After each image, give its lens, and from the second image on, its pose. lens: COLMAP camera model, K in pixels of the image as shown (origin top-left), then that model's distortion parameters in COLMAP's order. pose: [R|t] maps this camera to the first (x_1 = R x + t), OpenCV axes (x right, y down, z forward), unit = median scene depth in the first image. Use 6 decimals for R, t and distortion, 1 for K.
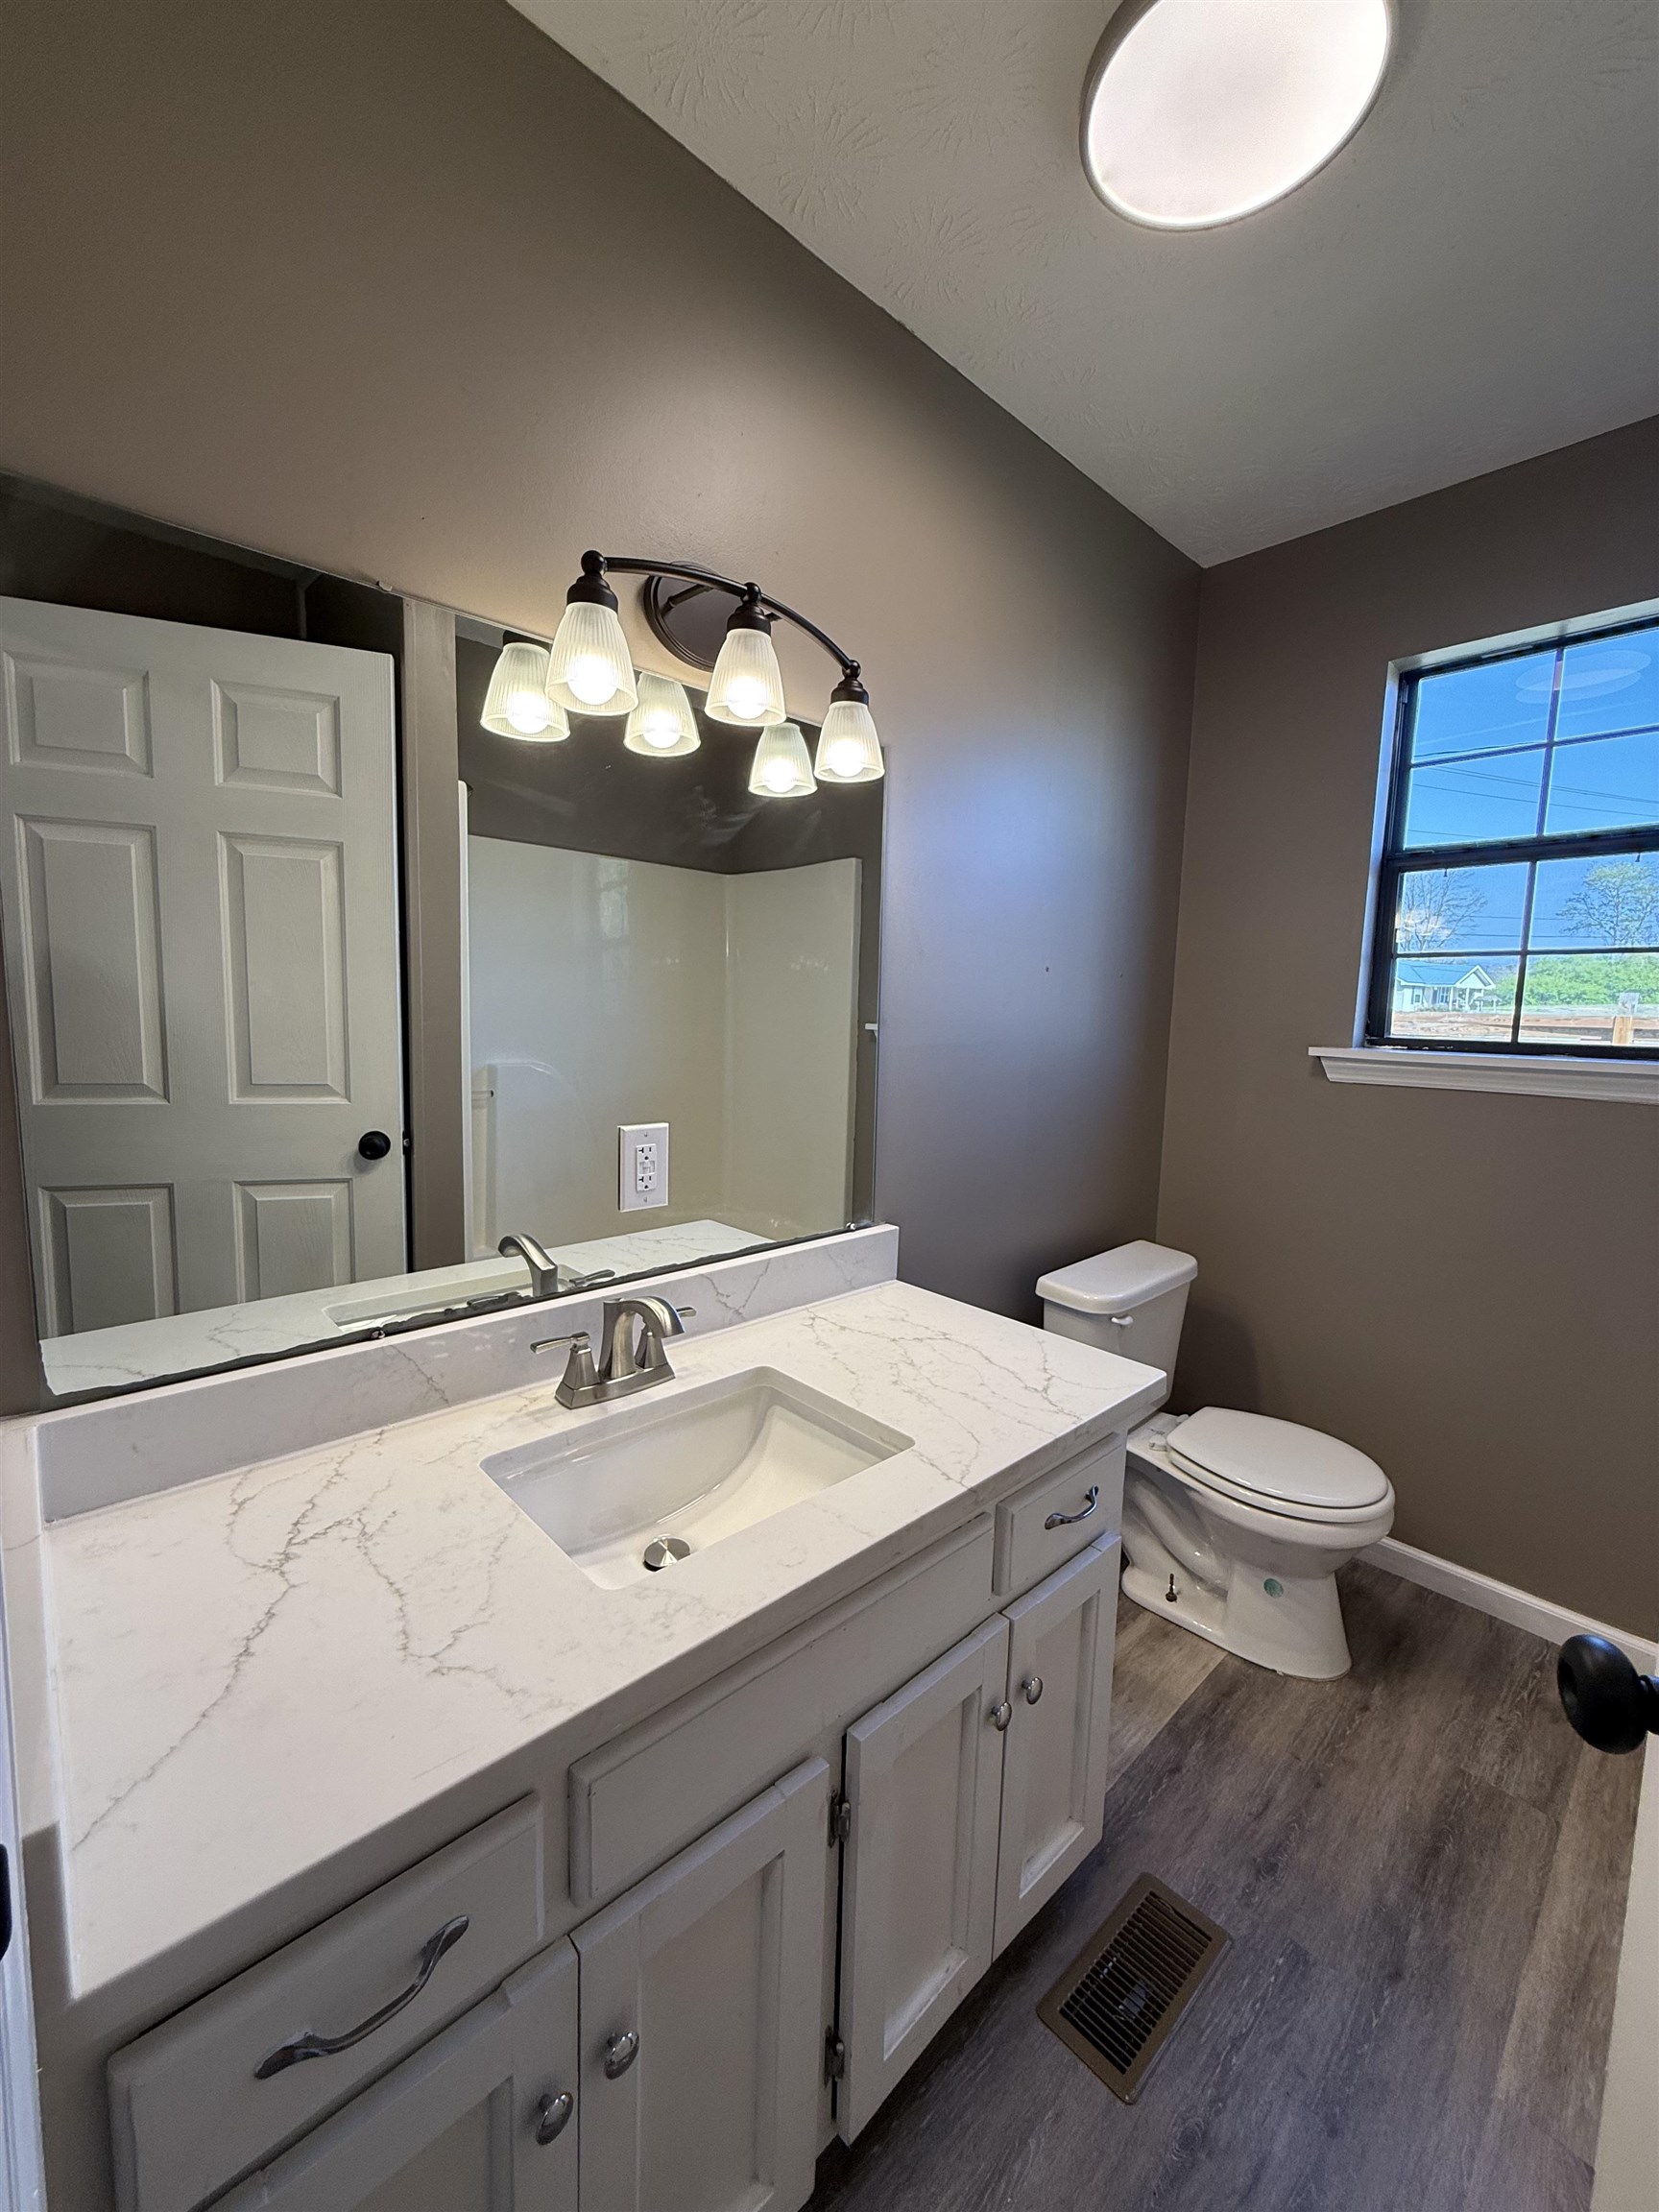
lens RADIAL K [[886.2, 0, 832.9], [0, 886.2, 1095.4], [0, 0, 1]] dist [-0.001037, 0.000900]
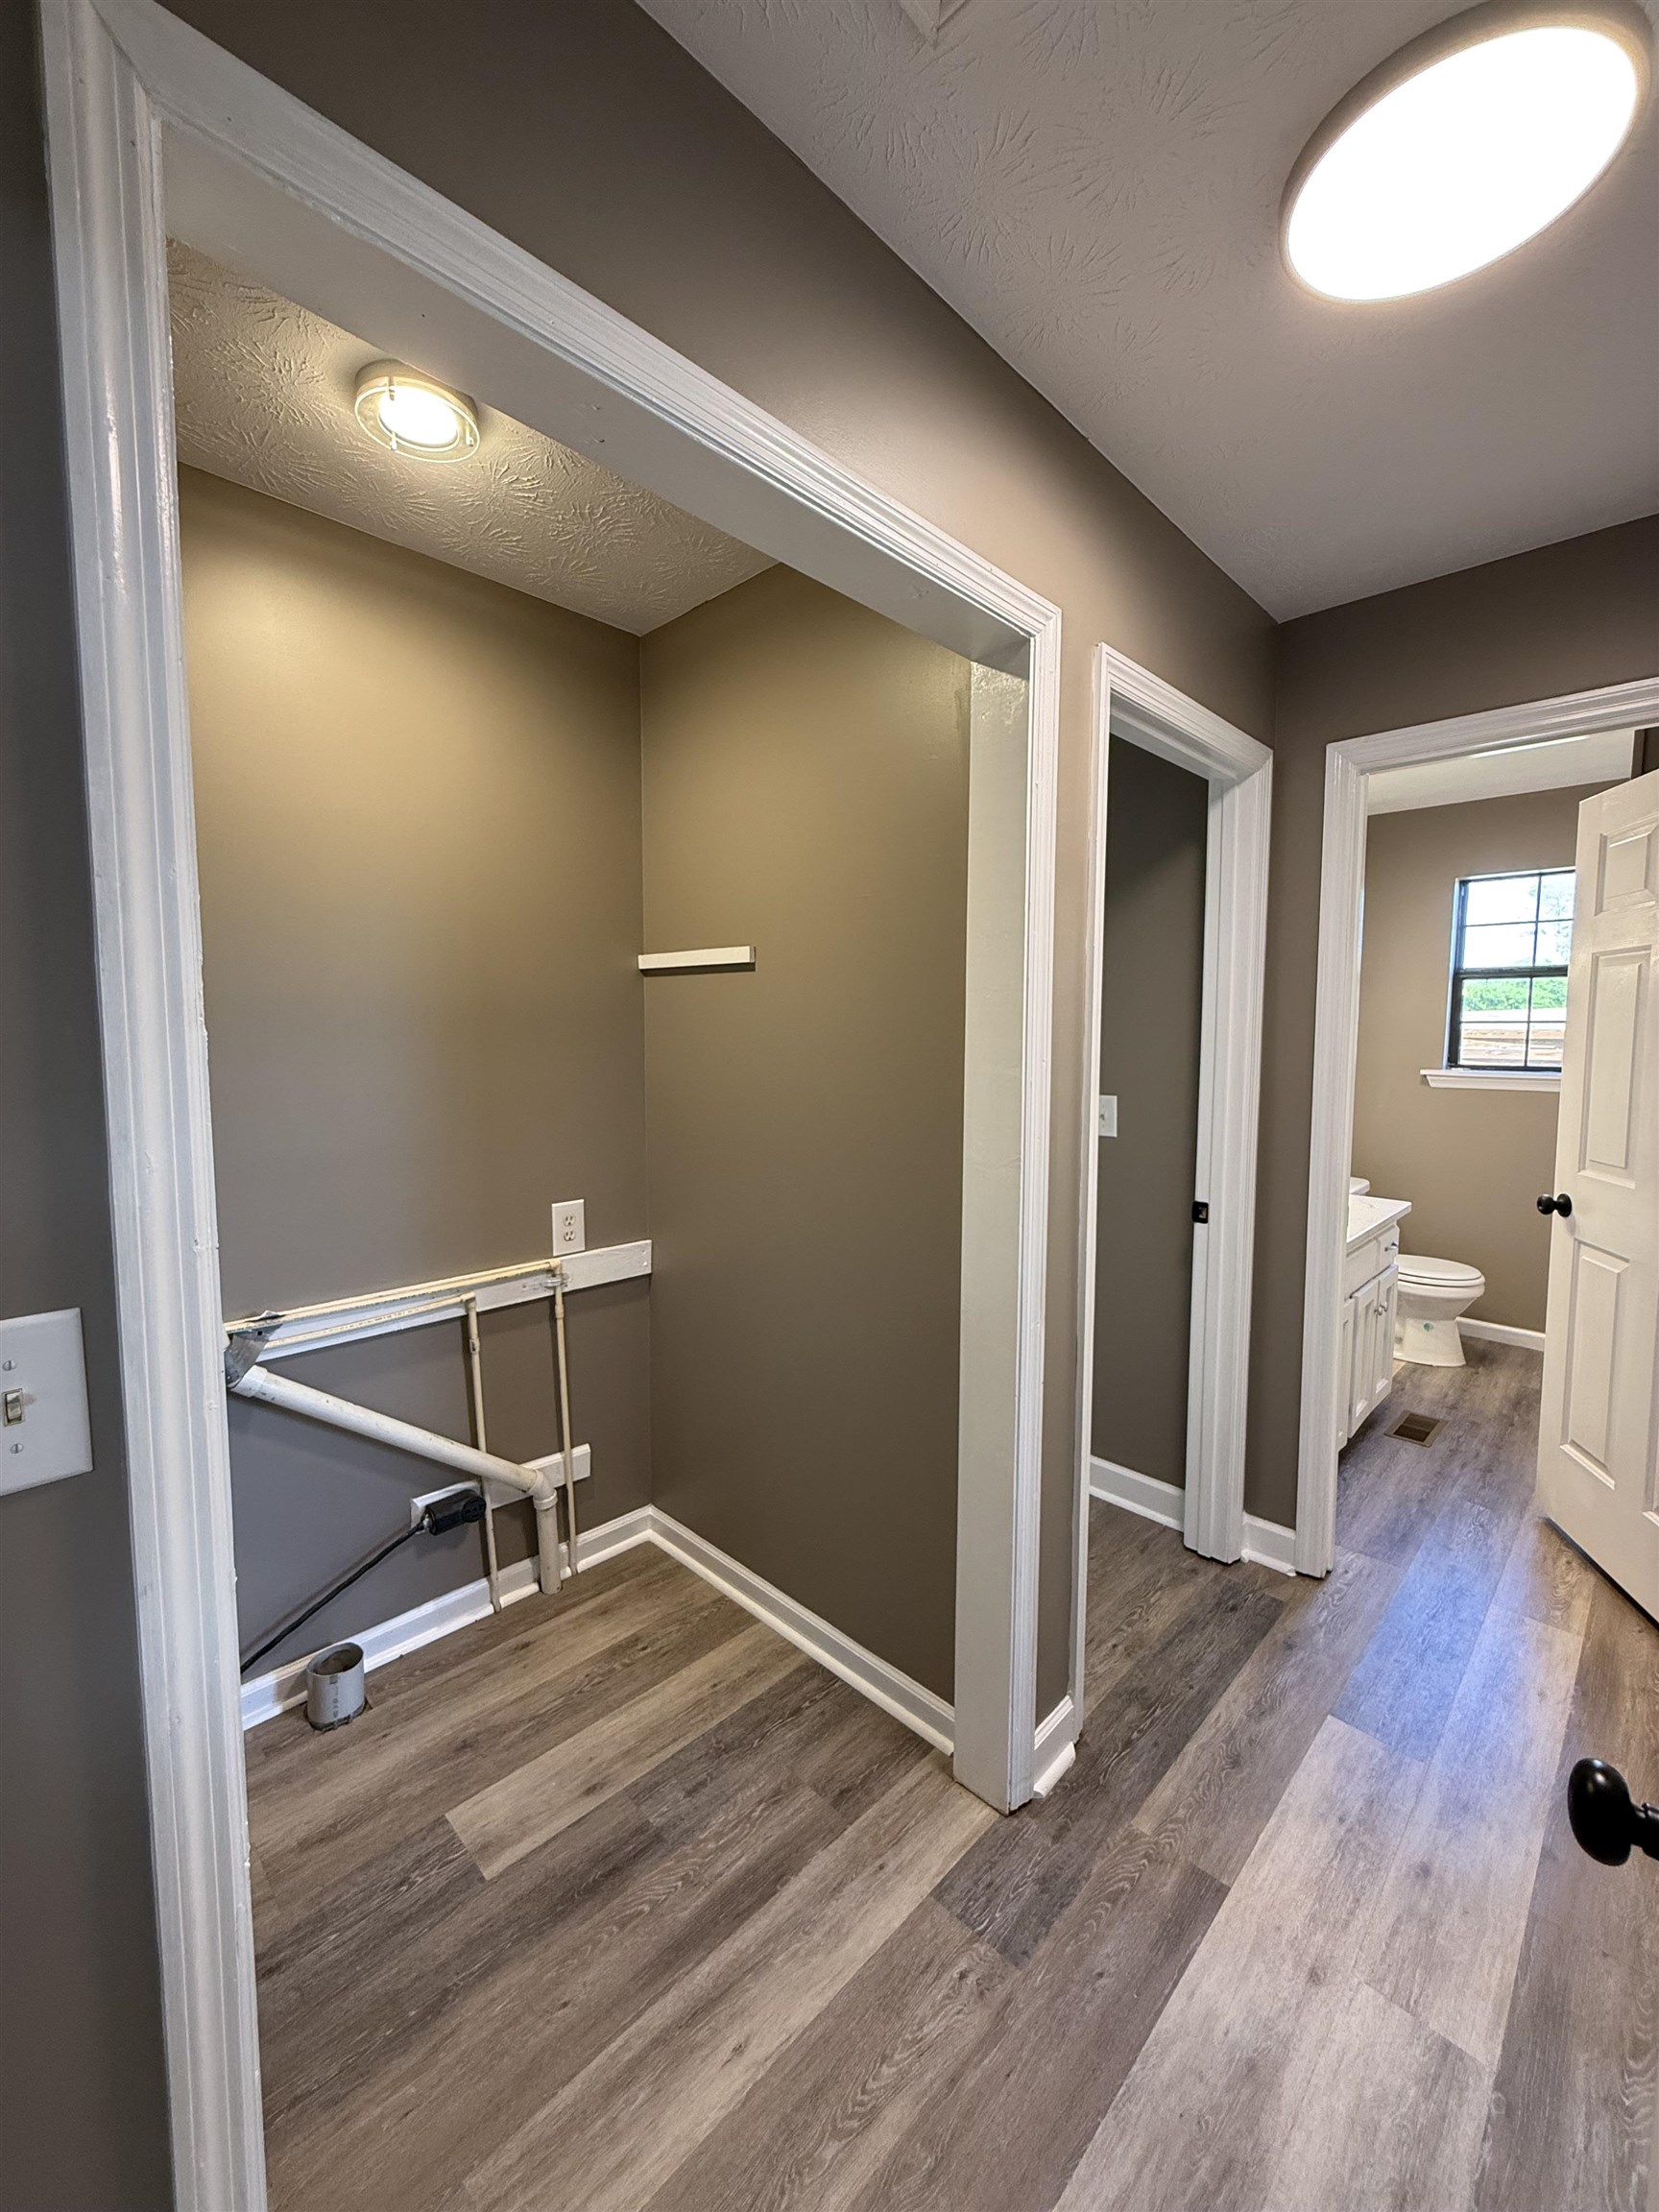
lens RADIAL K [[882.8, 0, 832.1], [0, 882.8, 1095.2], [0, 0, 1]] dist [-0.001322, 0.000706]
pose [[0.999174, -0.023694, 0.032999, -1.053878], [0.024465, 0.999432, -0.023155, 0.018986], [-0.032432, 0.023943, 0.999187, -1.149557]]
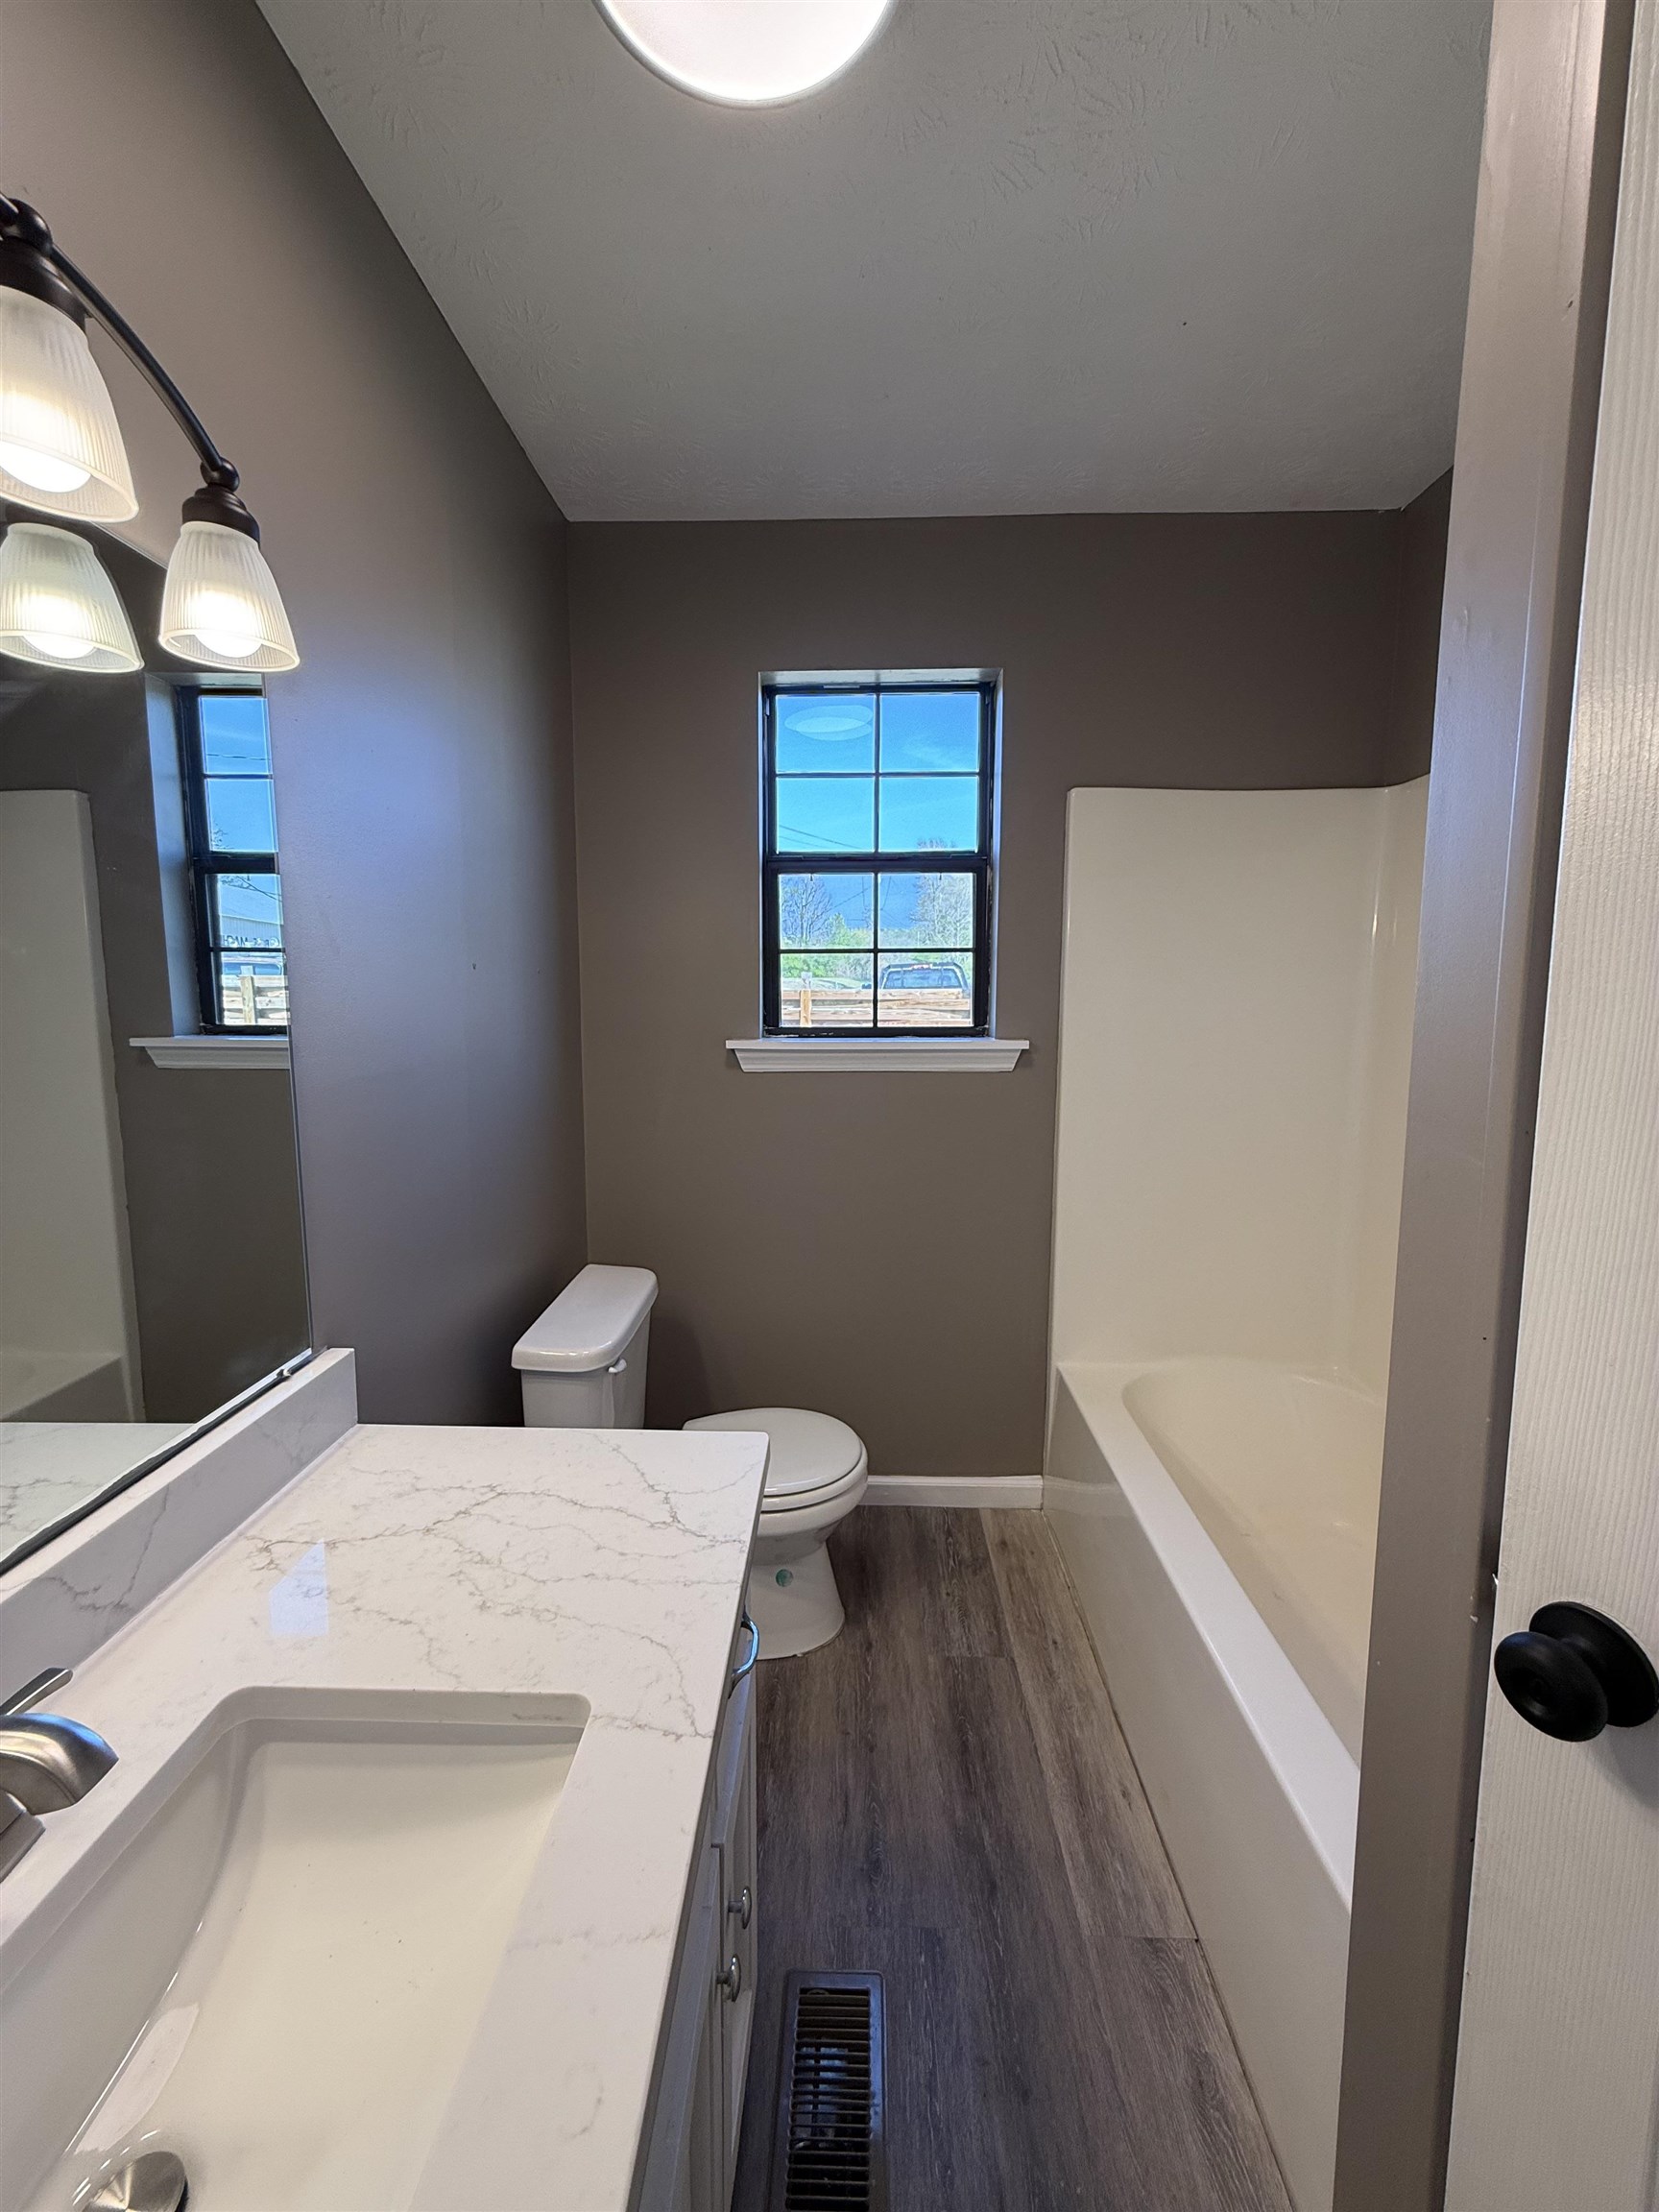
lens RADIAL K [[882.8, 0, 832.1], [0, 882.8, 1095.2], [0, 0, 1]] dist [-0.001322, 0.000706]
pose [[0.702883, -0.106832, 0.703237, -0.125643], [0.090690, 0.994048, 0.060366, -0.054053], [-0.705500, 0.021346, 0.708388, 0.249750]]
